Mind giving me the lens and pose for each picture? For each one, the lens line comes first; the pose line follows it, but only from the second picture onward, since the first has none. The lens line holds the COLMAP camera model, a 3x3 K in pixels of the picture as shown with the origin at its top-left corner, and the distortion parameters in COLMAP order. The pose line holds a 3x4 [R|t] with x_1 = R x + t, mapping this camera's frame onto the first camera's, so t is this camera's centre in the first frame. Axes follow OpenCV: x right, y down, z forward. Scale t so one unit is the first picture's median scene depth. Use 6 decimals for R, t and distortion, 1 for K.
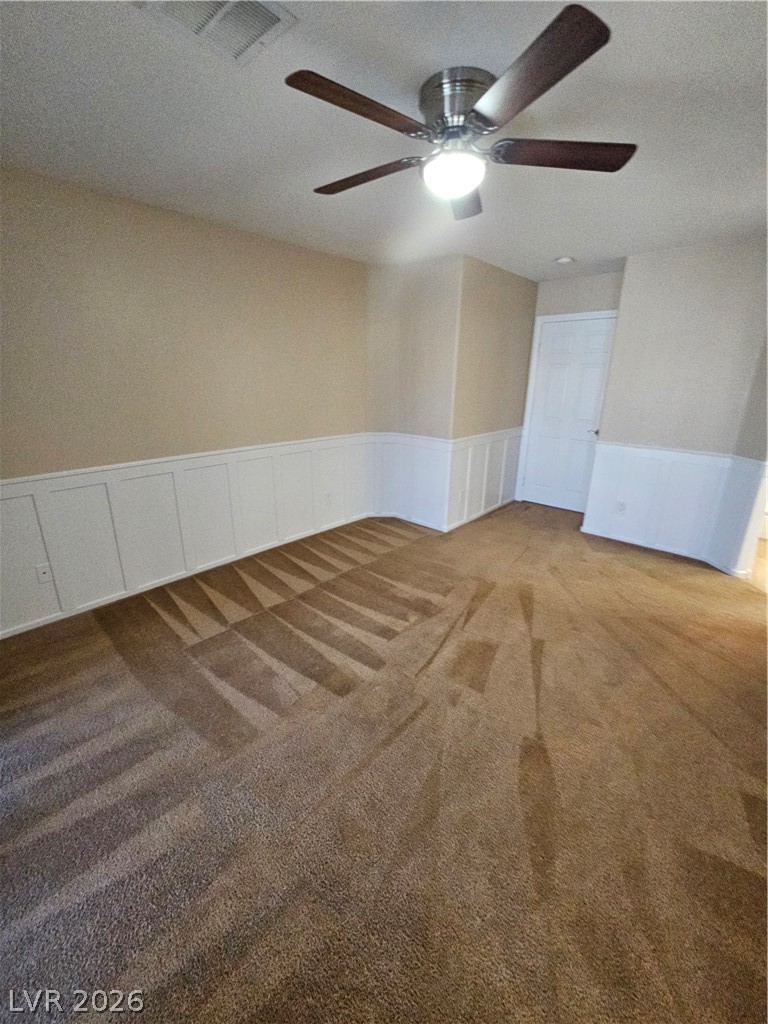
lens RADIAL K [[422.3, 0, 386.4], [0, 422.3, 513.3], [0, 0, 1]] dist [0.001299, 0.001664]
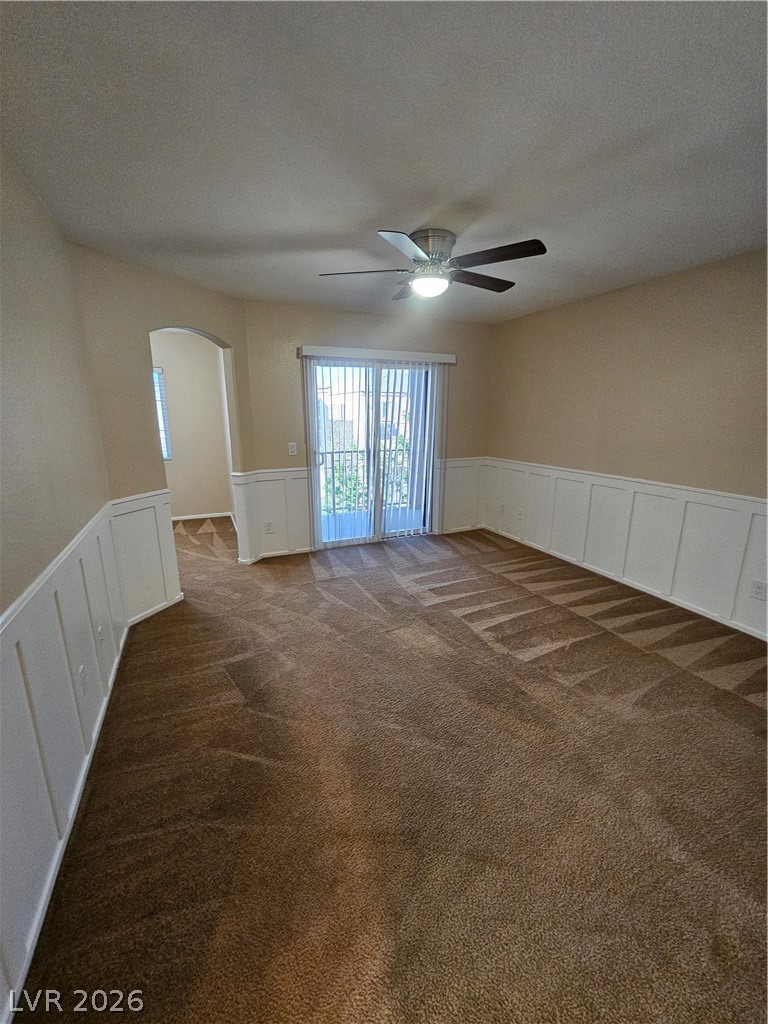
lens RADIAL K [[422.3, 0, 378.9], [0, 422.3, 510.7], [0, 0, 1]] dist [0.001299, 0.001664]
pose [[-0.433475, 0.187677, -0.881406, 1.164939], [-0.282178, 0.900620, 0.330543, -0.335173], [0.855848, 0.391995, -0.337438, 1.093634]]
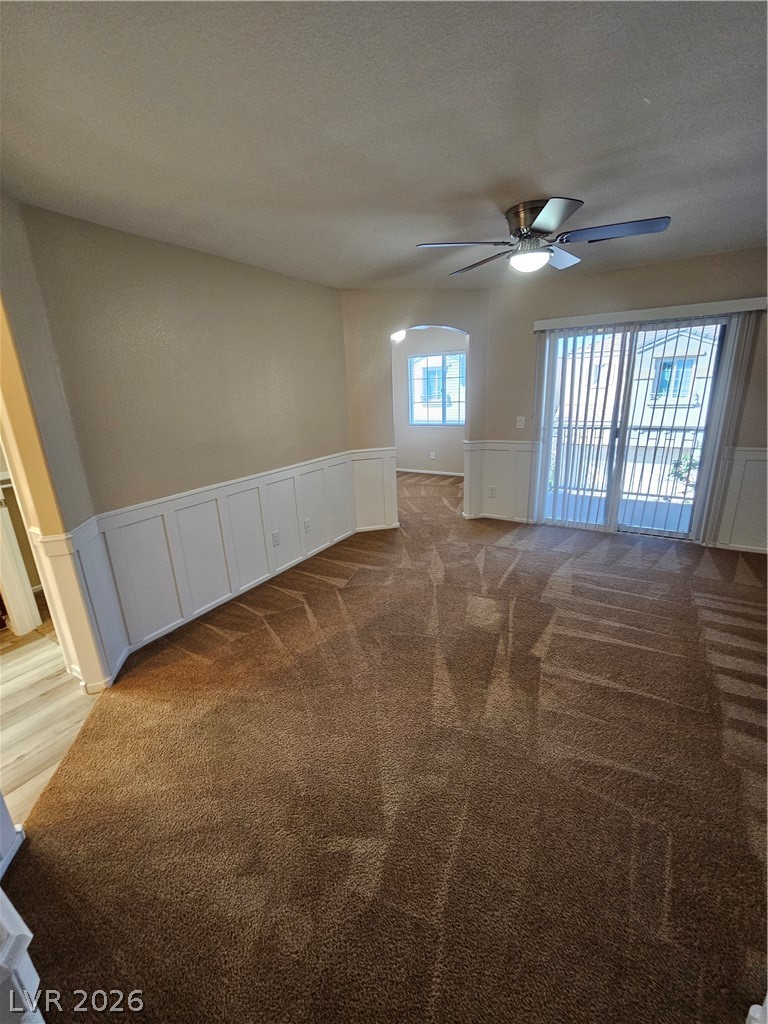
lens RADIAL K [[422.3, 0, 389.9], [0, 422.3, 515.9], [0, 0, 1]] dist [0.001299, 0.001664]
pose [[-0.985230, 0.065934, -0.158035, 0.634666], [-0.036297, 0.821517, 0.569027, -0.577441], [0.167347, 0.566359, -0.806990, 1.705880]]
